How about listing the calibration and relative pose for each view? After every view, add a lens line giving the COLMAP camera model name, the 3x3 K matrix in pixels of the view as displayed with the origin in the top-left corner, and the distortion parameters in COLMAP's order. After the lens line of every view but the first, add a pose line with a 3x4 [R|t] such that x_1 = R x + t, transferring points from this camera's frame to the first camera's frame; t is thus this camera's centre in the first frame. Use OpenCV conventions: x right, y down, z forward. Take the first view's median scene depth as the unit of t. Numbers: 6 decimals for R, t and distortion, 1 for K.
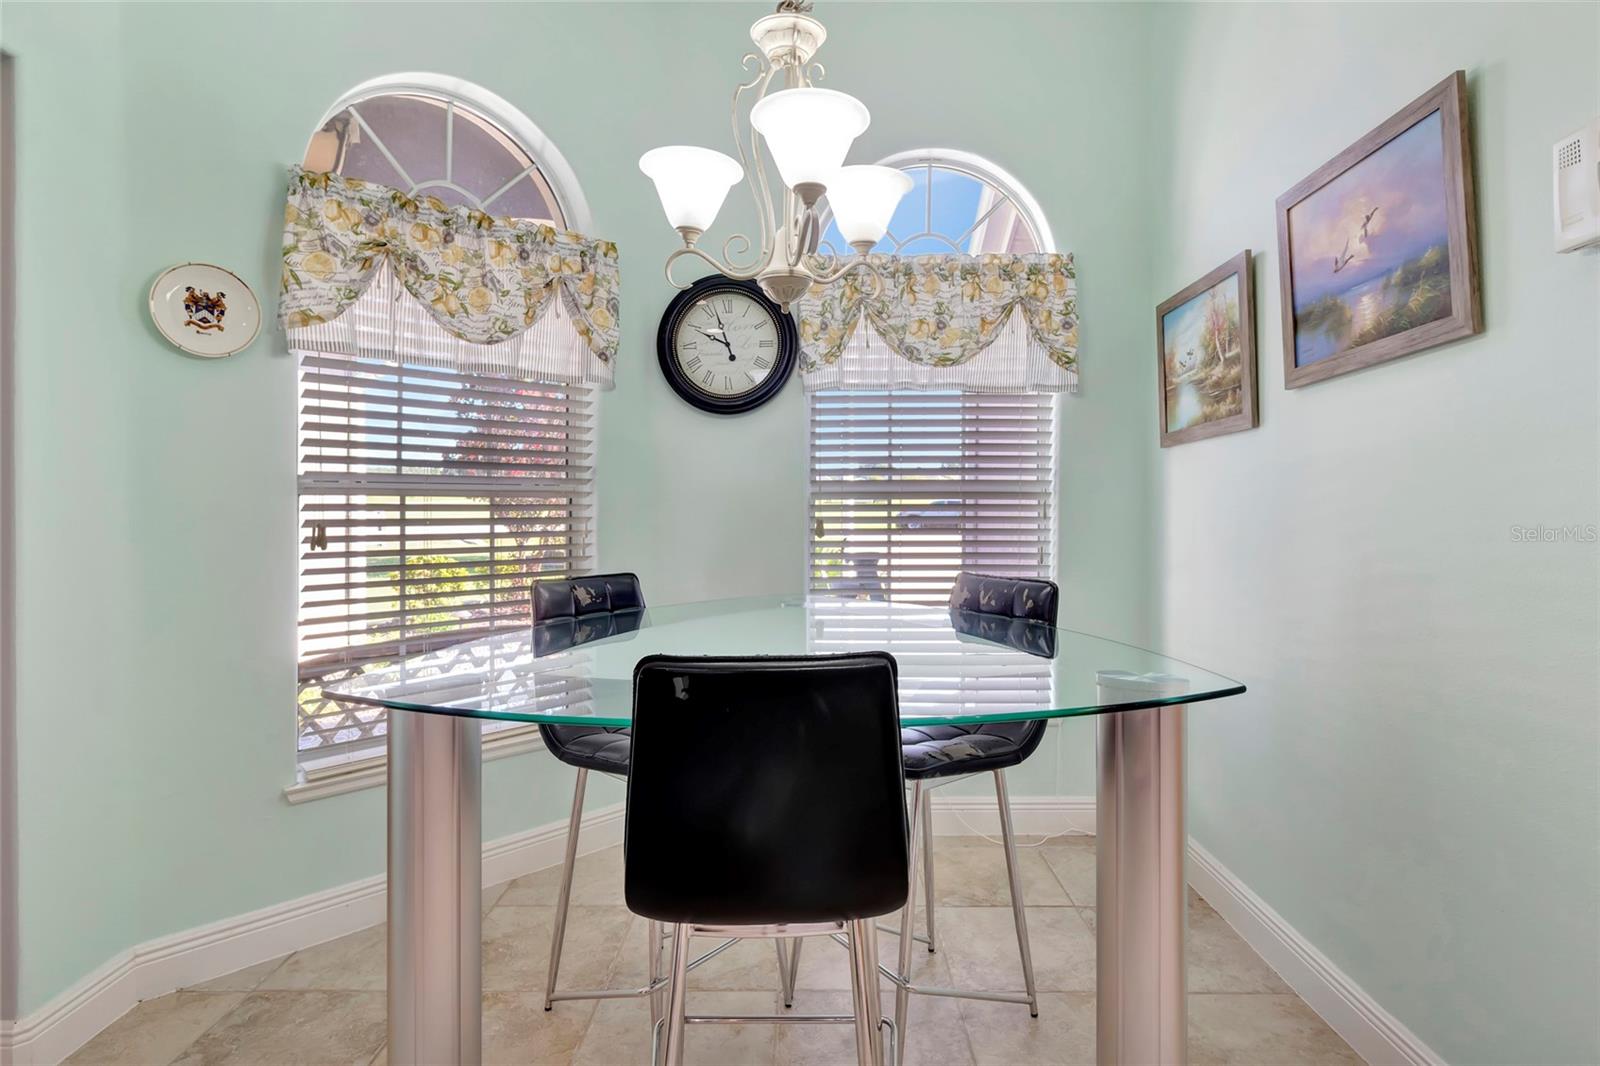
lens RADIAL K [[828.1, 0, 805.1], [0, 828.1, 501.7], [0, 0, 1]] dist [-0.002292, -0.000066]
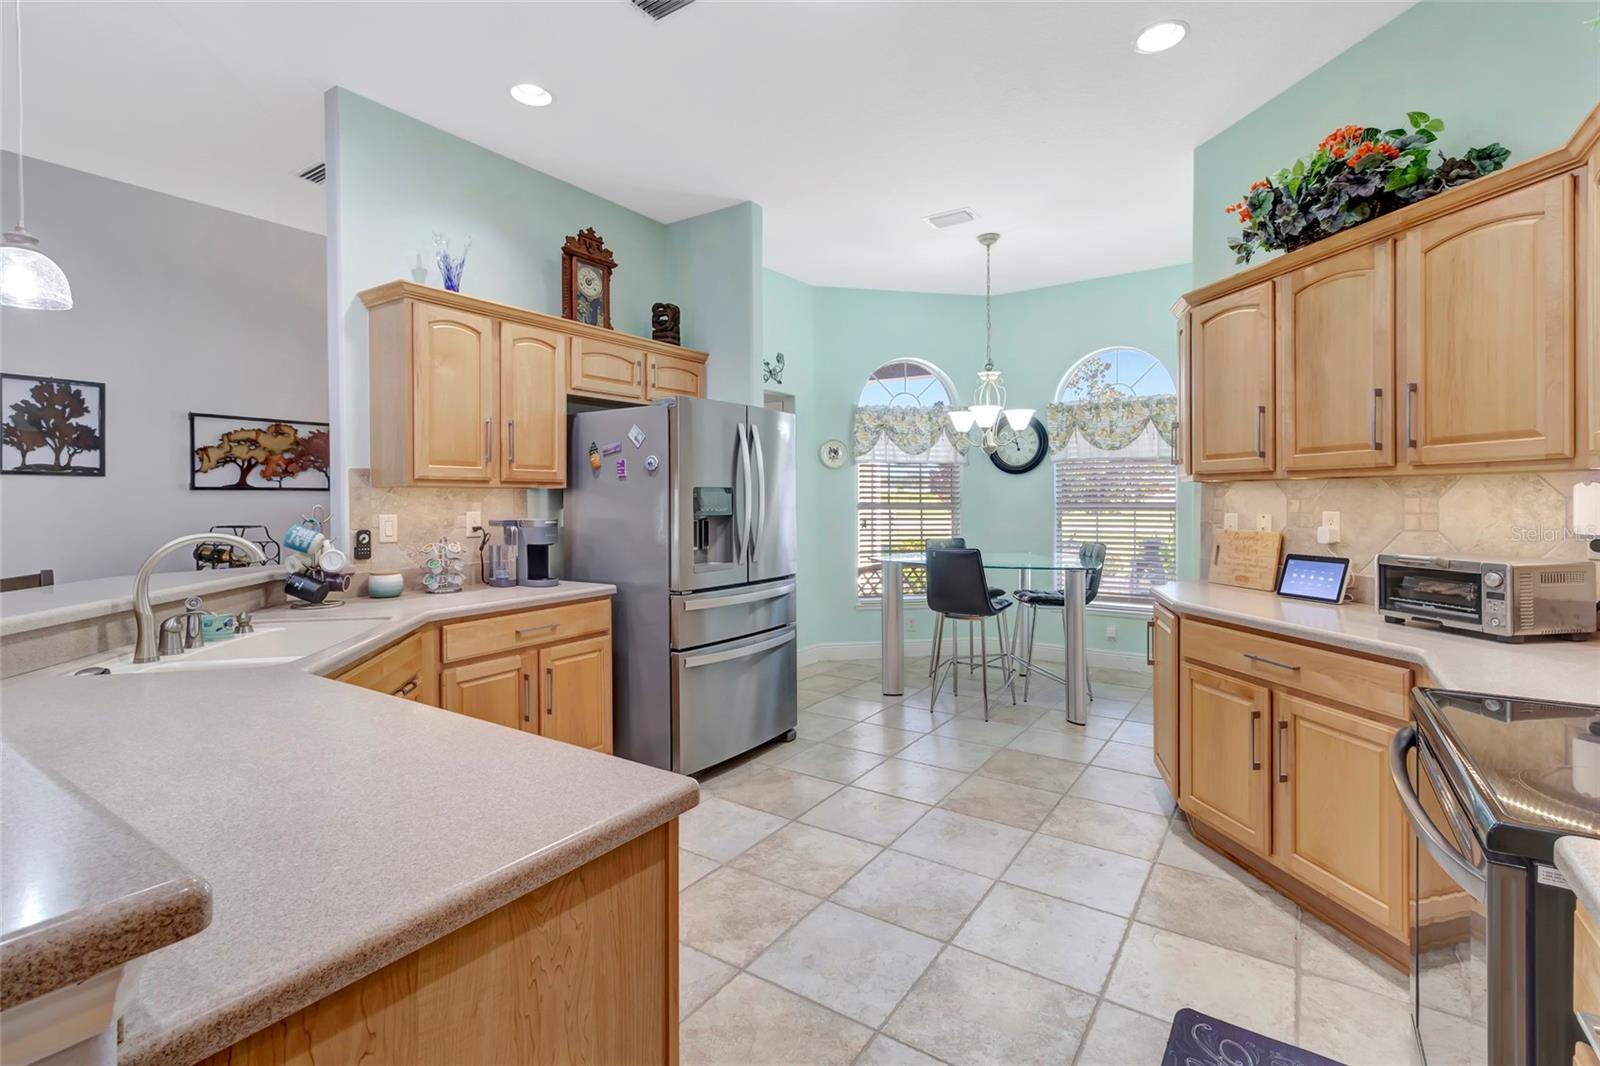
lens RADIAL K [[741.7, 0, 800.5], [0, 741.7, 500.9], [0, 0, 1]] dist [0.001376, 0.000387]
pose [[0.826274, -0.004406, -0.563251, 0.650859], [0.002784, 0.999989, -0.003739, -0.027539], [0.563261, 0.001522, 0.826278, -1.192580]]
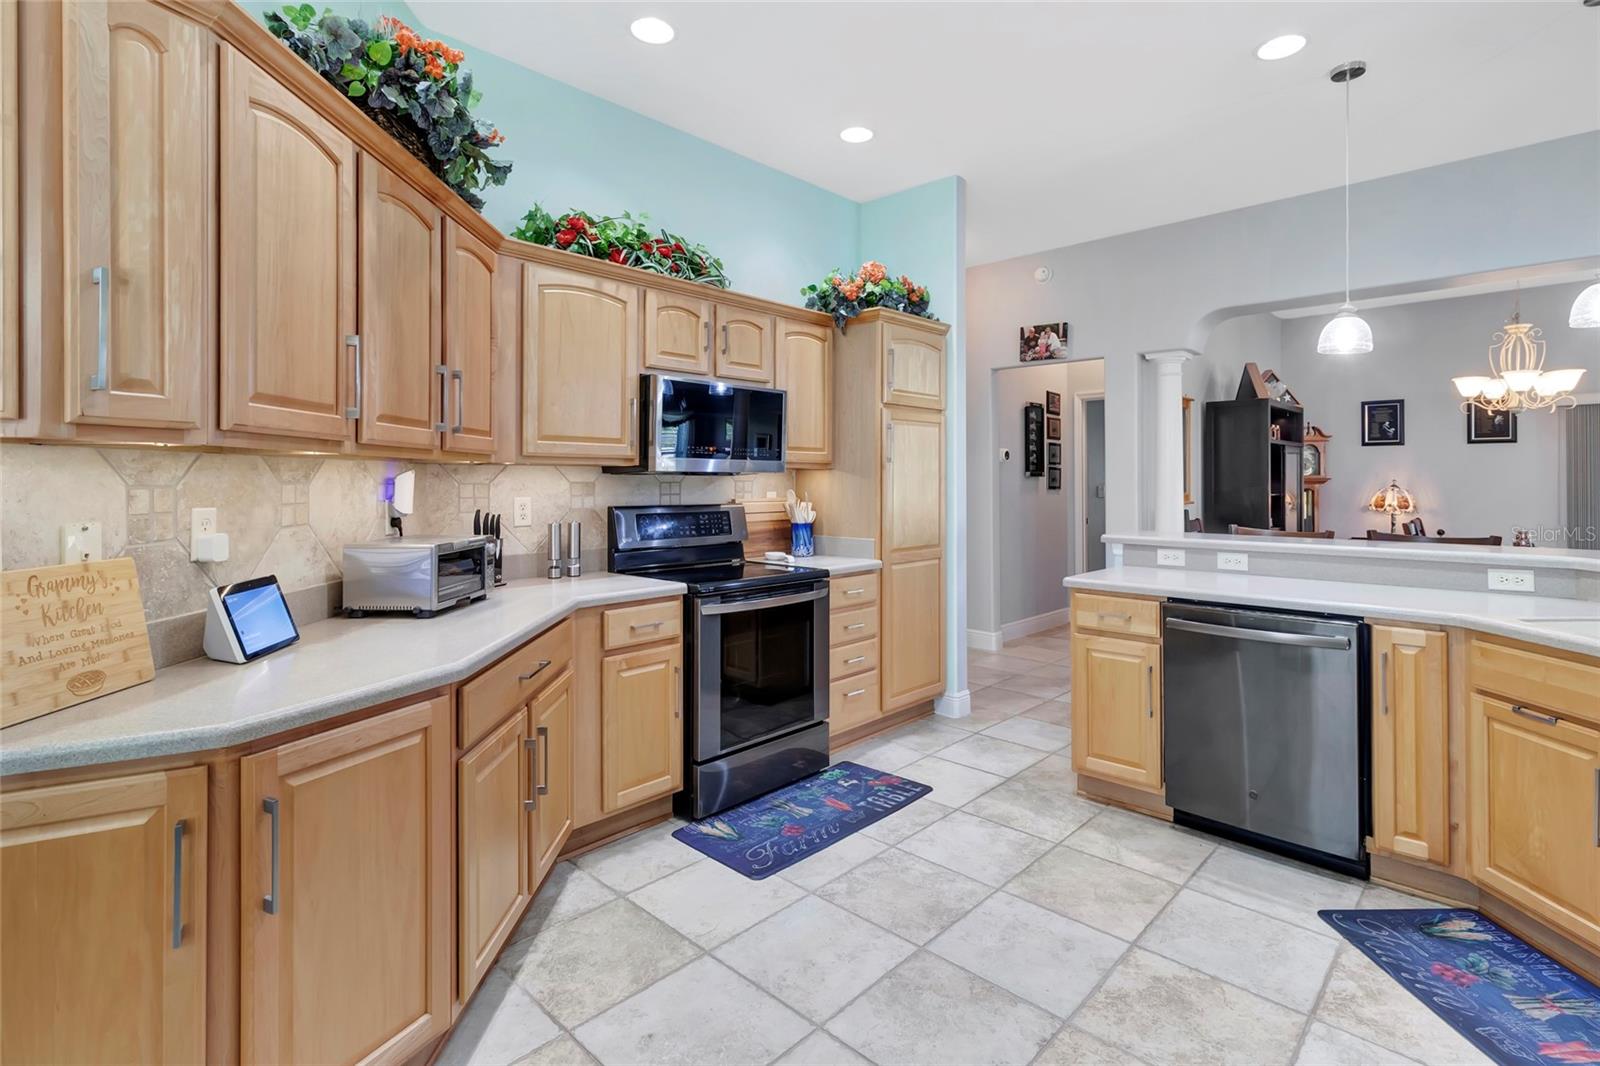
lens RADIAL K [[768.5, 0, 817.2], [0, 768.5, 479.2], [0, 0, 1]] dist [-0.000438, -0.000113]
pose [[-0.736449, -0.002271, 0.676489, -0.180711], [0.002800, 0.999976, 0.006405, -0.042001], [-0.676487, 0.006612, -0.736425, 0.310398]]
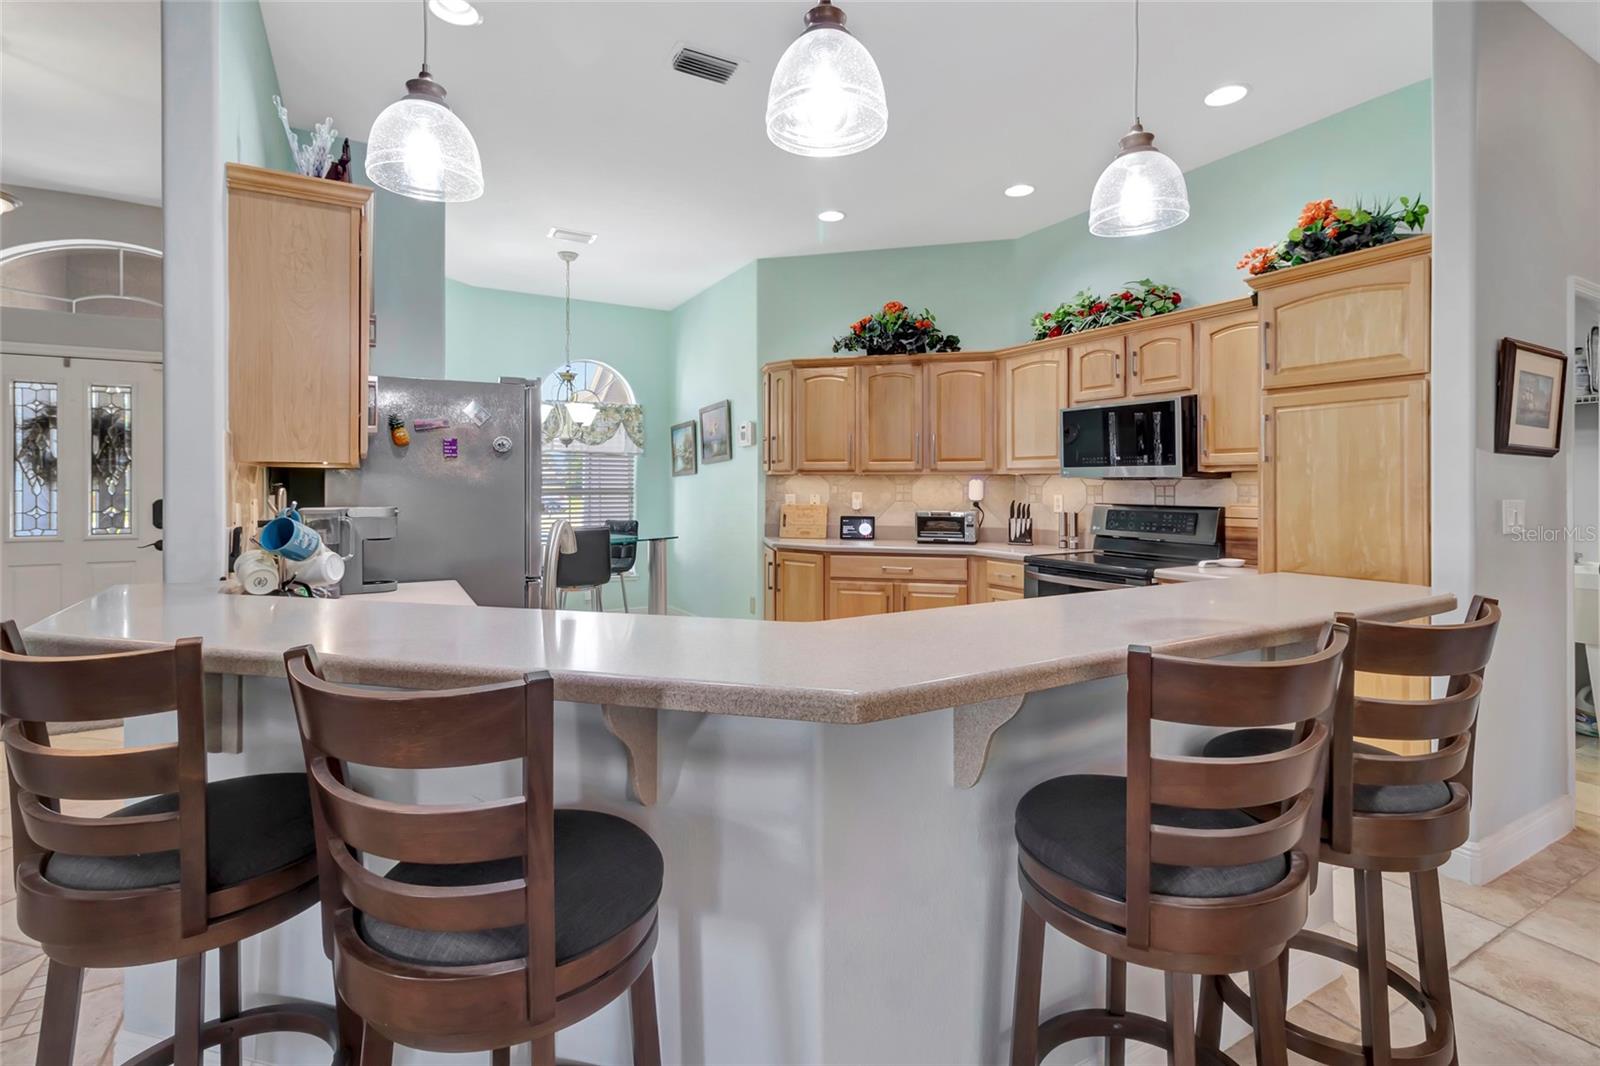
lens RADIAL K [[768.5, 0, 817.2], [0, 768.5, 479.2], [0, 0, 1]] dist [-0.000438, -0.000113]
pose [[0.860498, 0.003188, 0.509444, -0.518968], [0.003906, 0.999910, -0.012855, -0.023481], [-0.509439, 0.013052, 0.860408, -1.629318]]
